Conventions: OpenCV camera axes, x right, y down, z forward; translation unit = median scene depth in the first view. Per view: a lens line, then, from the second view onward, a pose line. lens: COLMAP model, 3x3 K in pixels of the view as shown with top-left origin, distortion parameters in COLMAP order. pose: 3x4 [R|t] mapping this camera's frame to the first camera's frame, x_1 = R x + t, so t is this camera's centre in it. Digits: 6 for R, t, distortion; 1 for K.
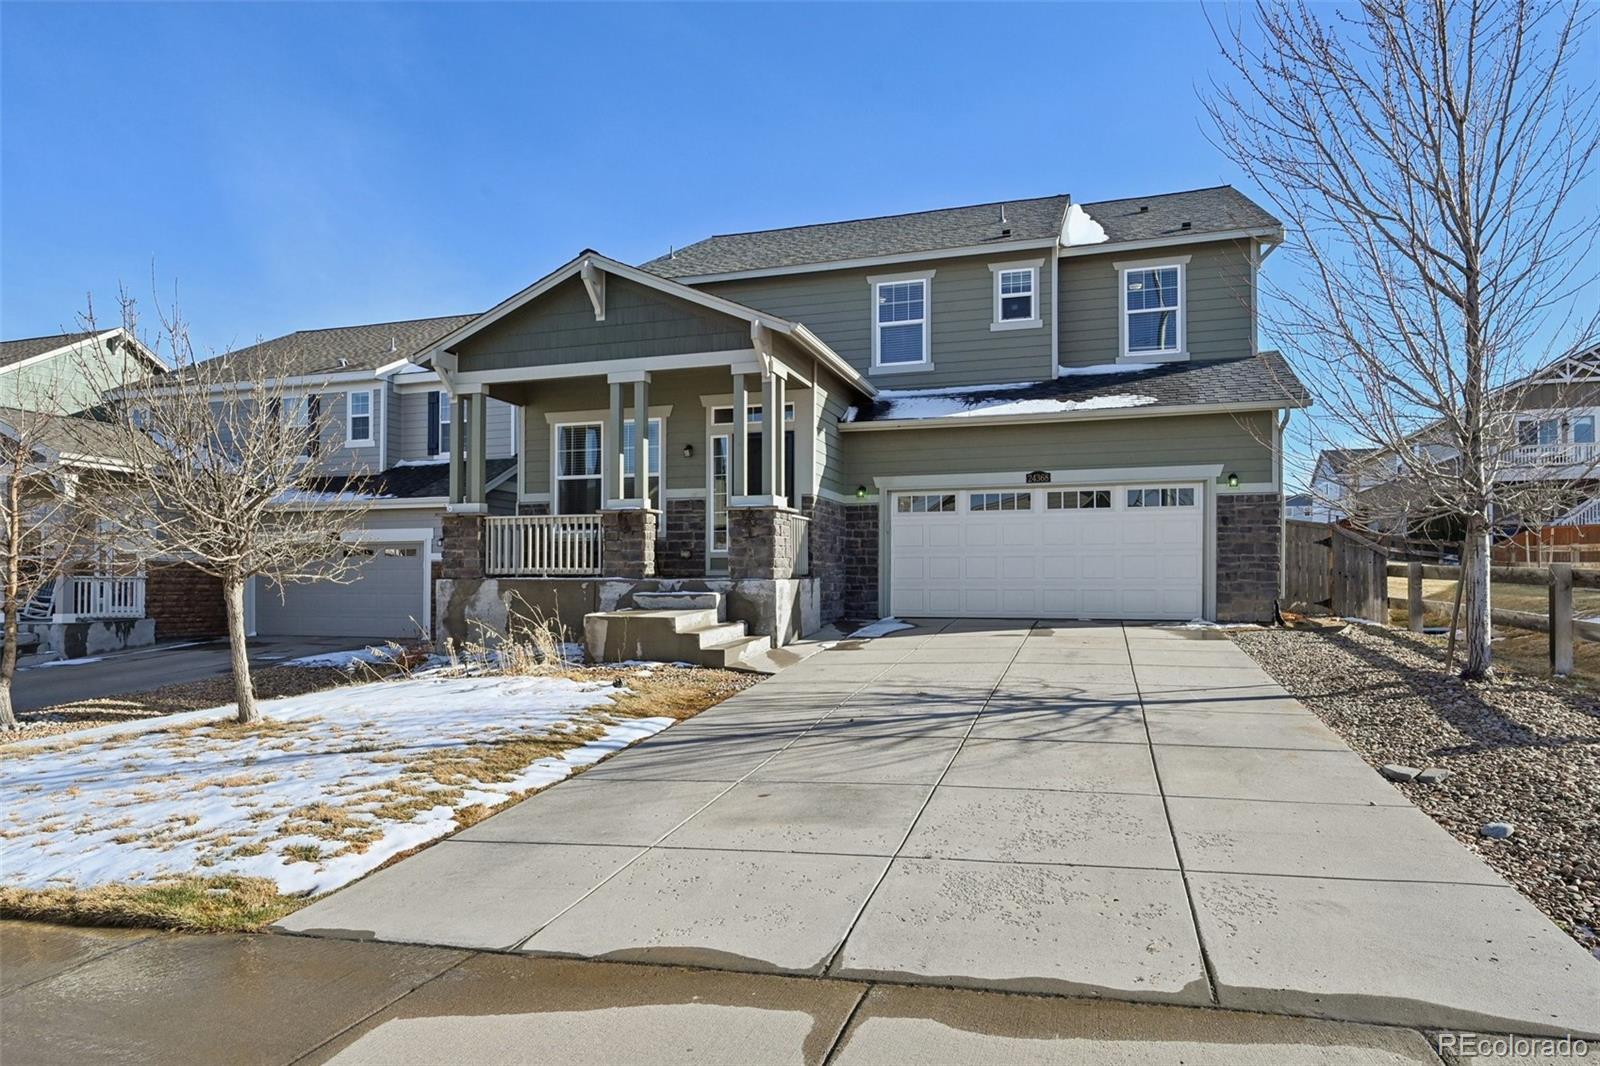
lens RADIAL K [[911.4, 0, 799.4], [0, 911.4, 525.3], [0, 0, 1]] dist [-0.000741, -0.000632]
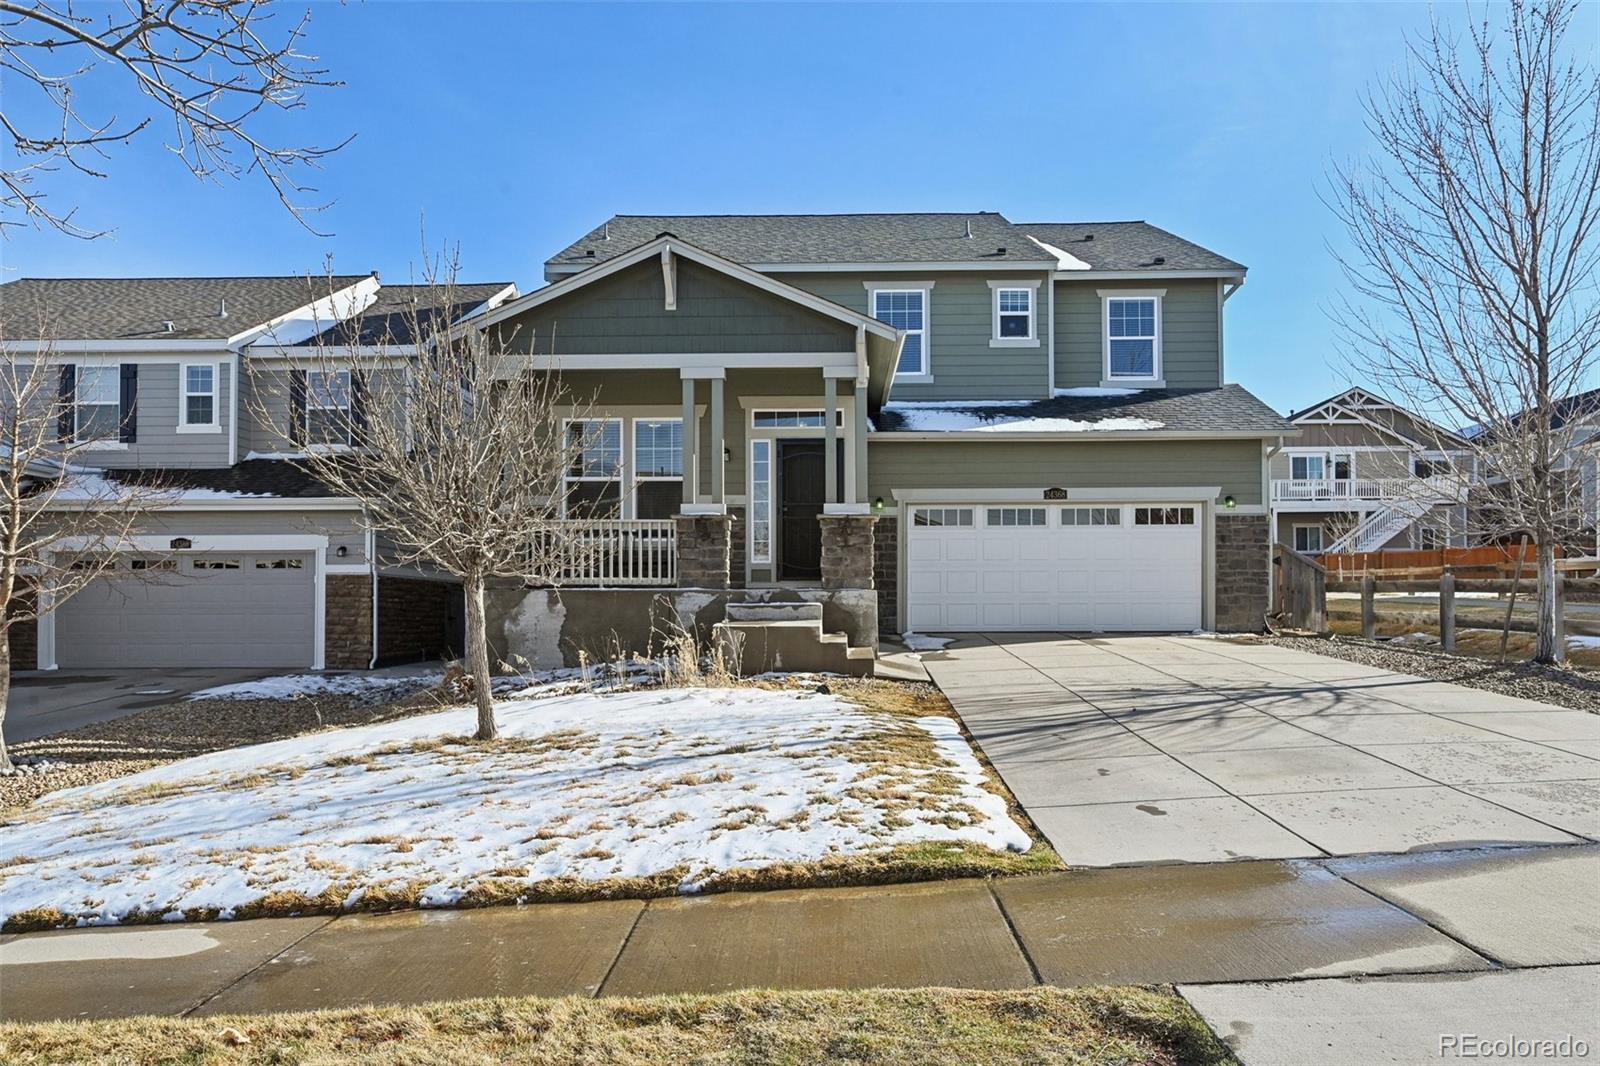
lens RADIAL K [[1031.2, 0, 800.6], [0, 1031.2, 541.1], [0, 0, 1]] dist [-0.002697, 0.001264]
pose [[0.959699, 0.016211, 0.280563, -0.354530], [-0.014226, 0.999857, -0.009109, 0.015828], [-0.280671, 0.004751, 0.959792, -0.035643]]
